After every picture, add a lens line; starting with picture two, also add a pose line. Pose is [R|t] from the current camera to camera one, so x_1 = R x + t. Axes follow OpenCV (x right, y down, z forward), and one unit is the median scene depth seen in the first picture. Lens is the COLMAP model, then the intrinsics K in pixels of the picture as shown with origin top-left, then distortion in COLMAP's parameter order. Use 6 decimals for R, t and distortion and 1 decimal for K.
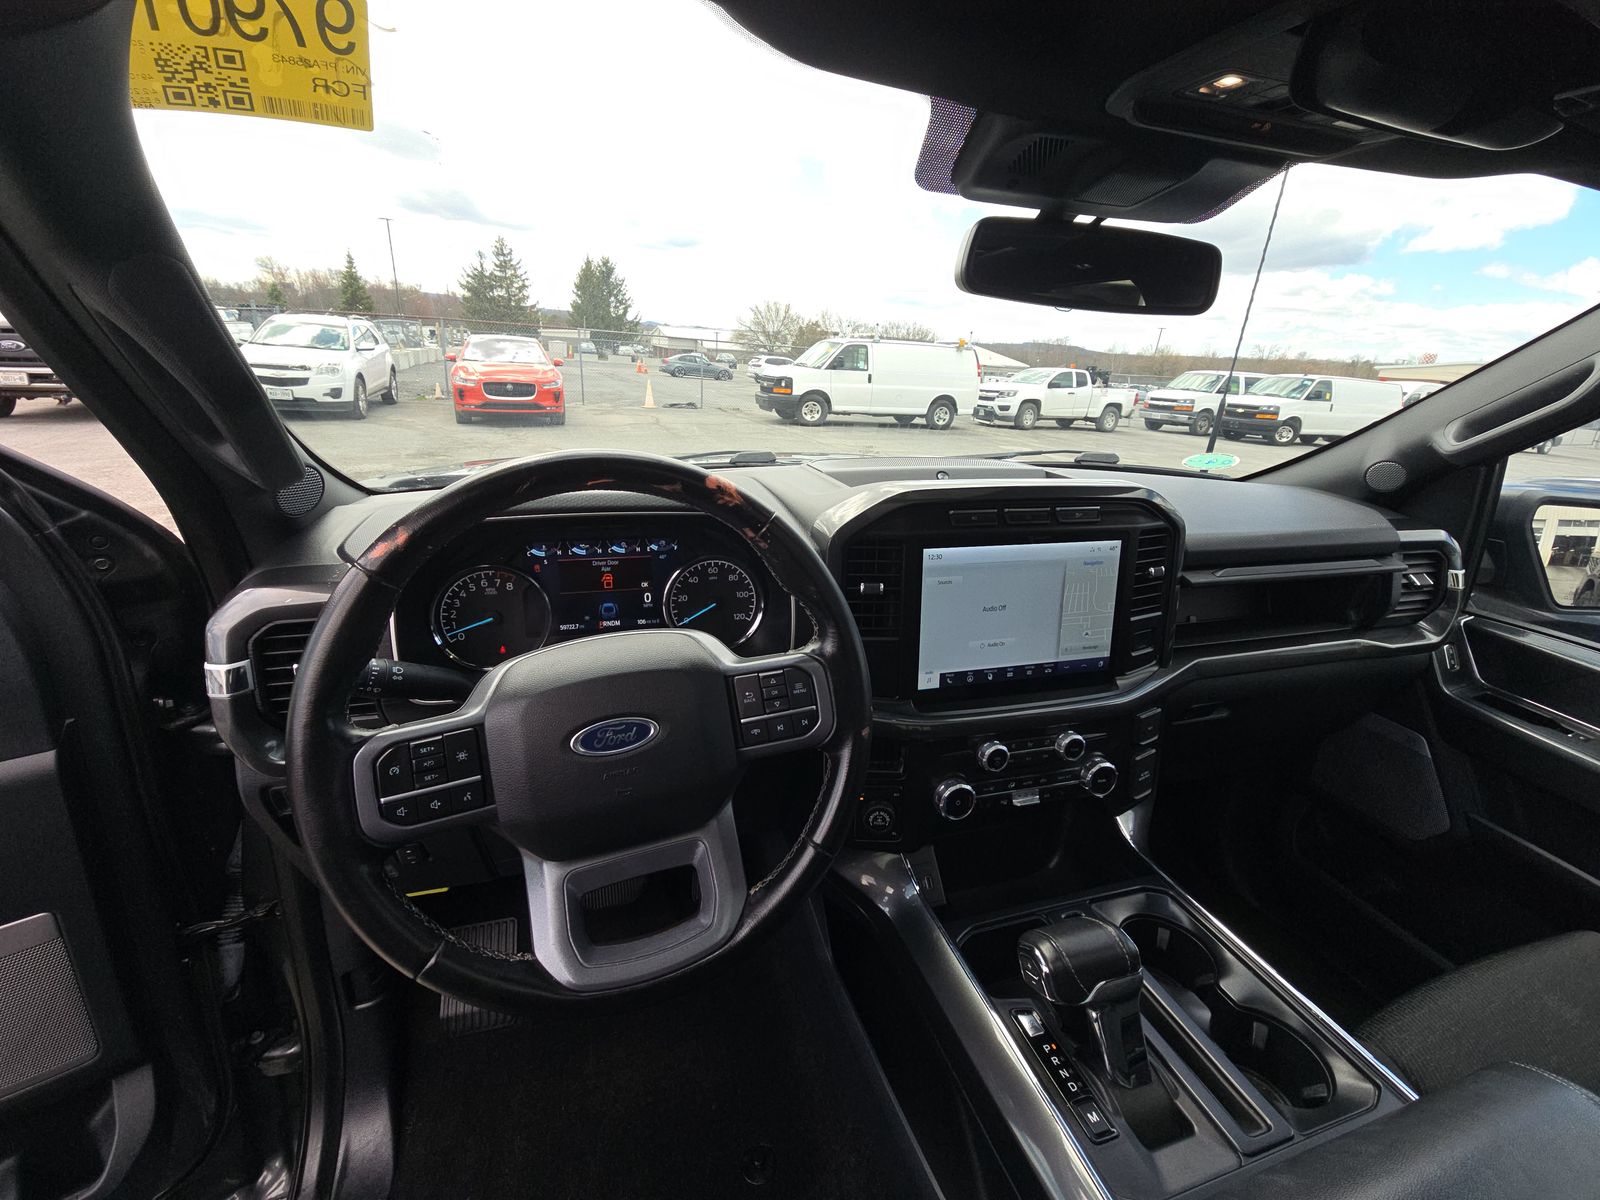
lens RADIAL K [[648.4, 0, 798.2], [0, 648.4, 589.8], [0, 0, 1]] dist [-0.001083, -0.000090]
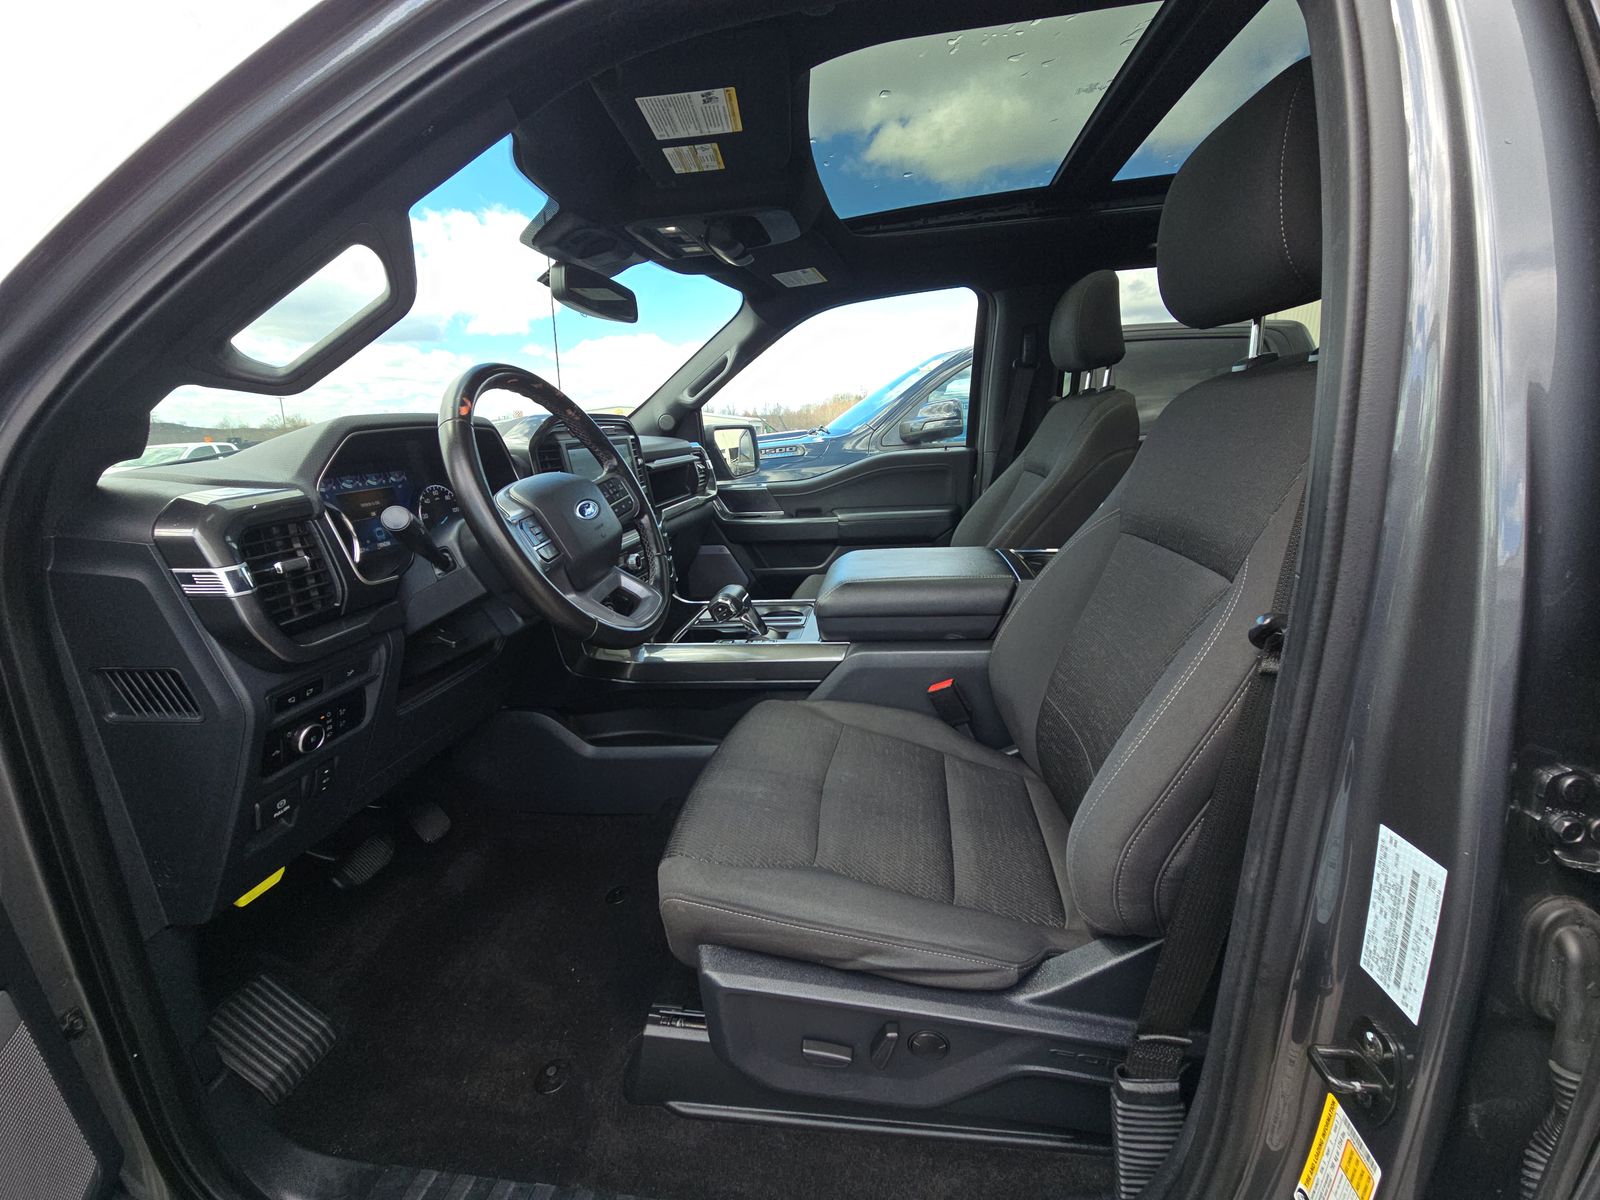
lens RADIAL K [[648.4, 0, 801.8], [0, 648.4, 604.3], [0, 0, 1]] dist [-0.001083, -0.000090]
pose [[0.413356, -0.298064, 0.860404, -0.788333], [0.361610, 0.920936, 0.145308, 0.197667], [-0.835688, 0.251066, 0.488458, -0.167995]]
